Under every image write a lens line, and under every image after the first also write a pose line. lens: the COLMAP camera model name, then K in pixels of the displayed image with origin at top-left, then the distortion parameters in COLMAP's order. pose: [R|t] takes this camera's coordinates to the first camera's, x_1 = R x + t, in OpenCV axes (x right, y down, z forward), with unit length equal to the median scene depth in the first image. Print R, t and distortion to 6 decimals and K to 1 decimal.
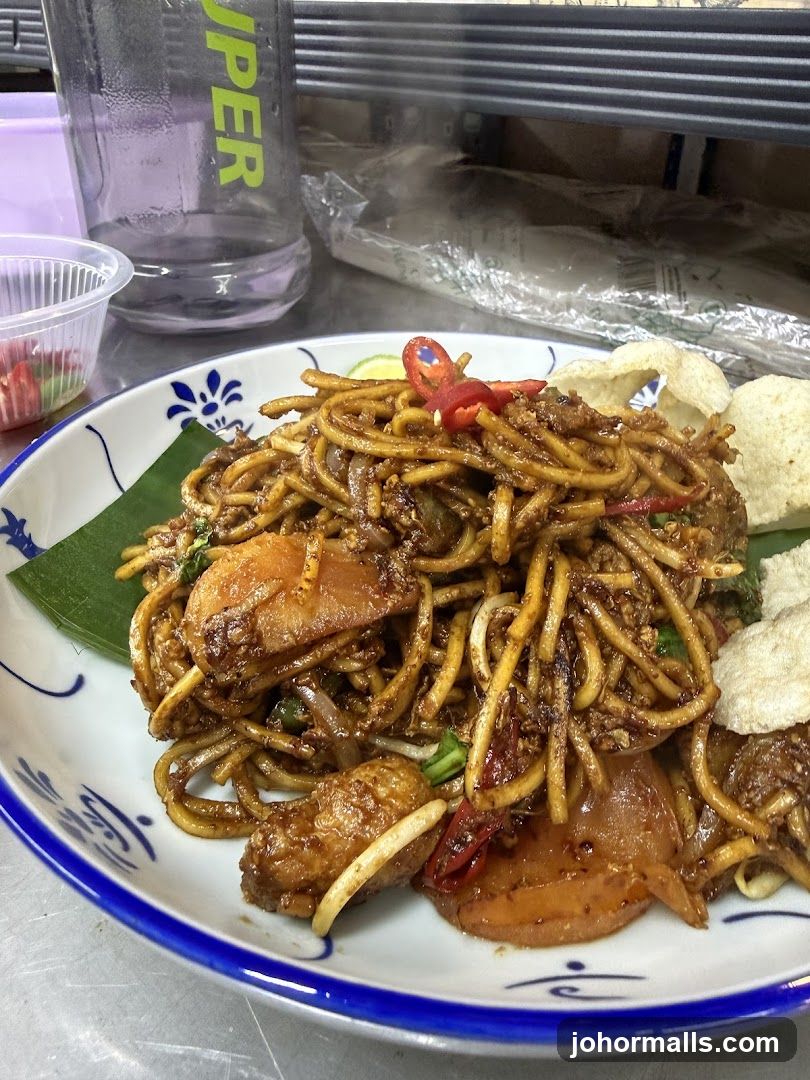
lens RADIAL K [[783.2, 0, 404.6], [0, 783.2, 478.4], [0, 0, 1]] dist [0.002288, 0.010611]
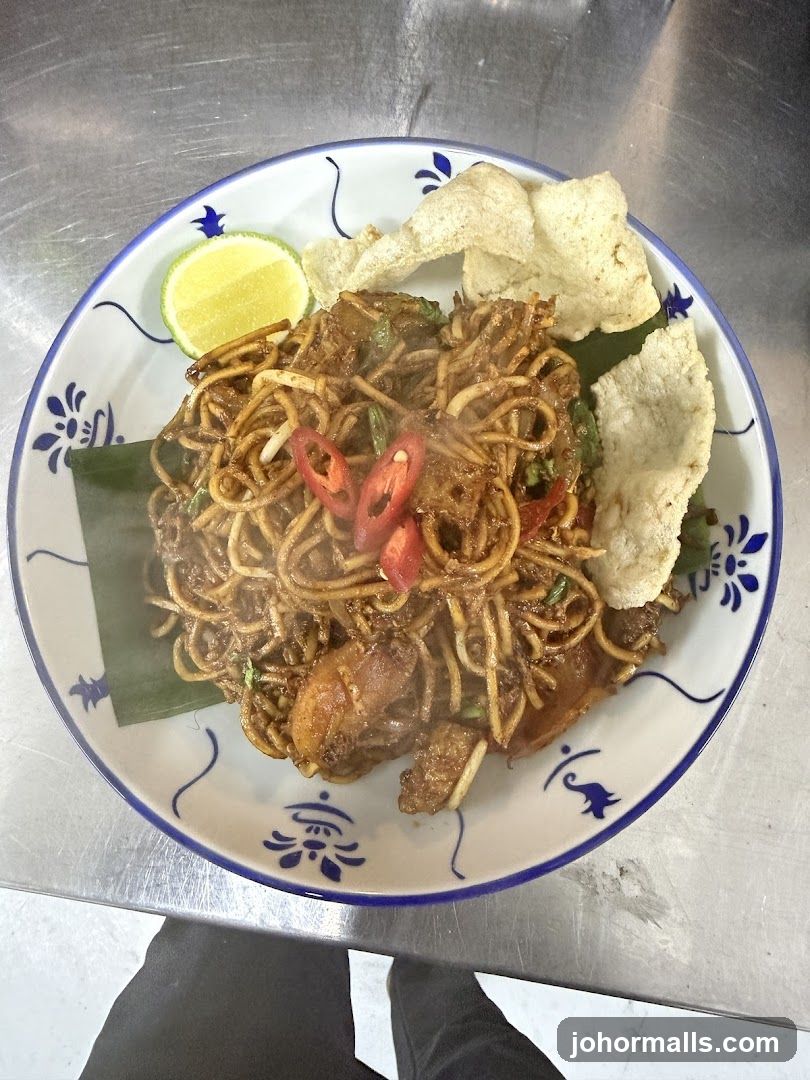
lens RADIAL K [[783.2, 0, 404.6], [0, 783.2, 478.4], [0, 0, 1]] dist [0.002288, 0.010611]
pose [[0.874828, -0.484222, 0.014315, 0.132137], [0.304147, 0.572013, 0.761772, -1.160993], [-0.377055, -0.662065, 0.647688, 0.254468]]
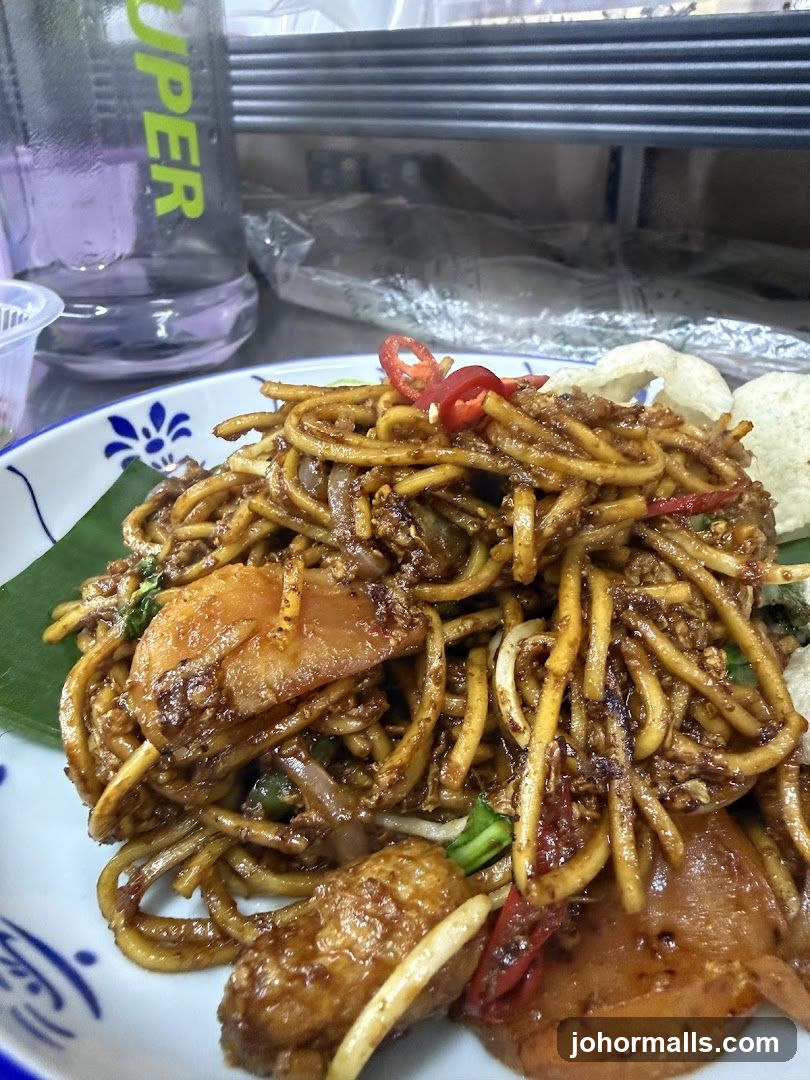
lens RADIAL K [[783.2, 0, 404.6], [0, 783.2, 478.4], [0, 0, 1]] dist [0.002288, 0.010611]
pose [[0.996272, -0.057711, 0.064119, -0.045690], [0.062404, 0.995321, -0.073769, 0.051068], [-0.059561, 0.077495, 0.995212, 0.185175]]
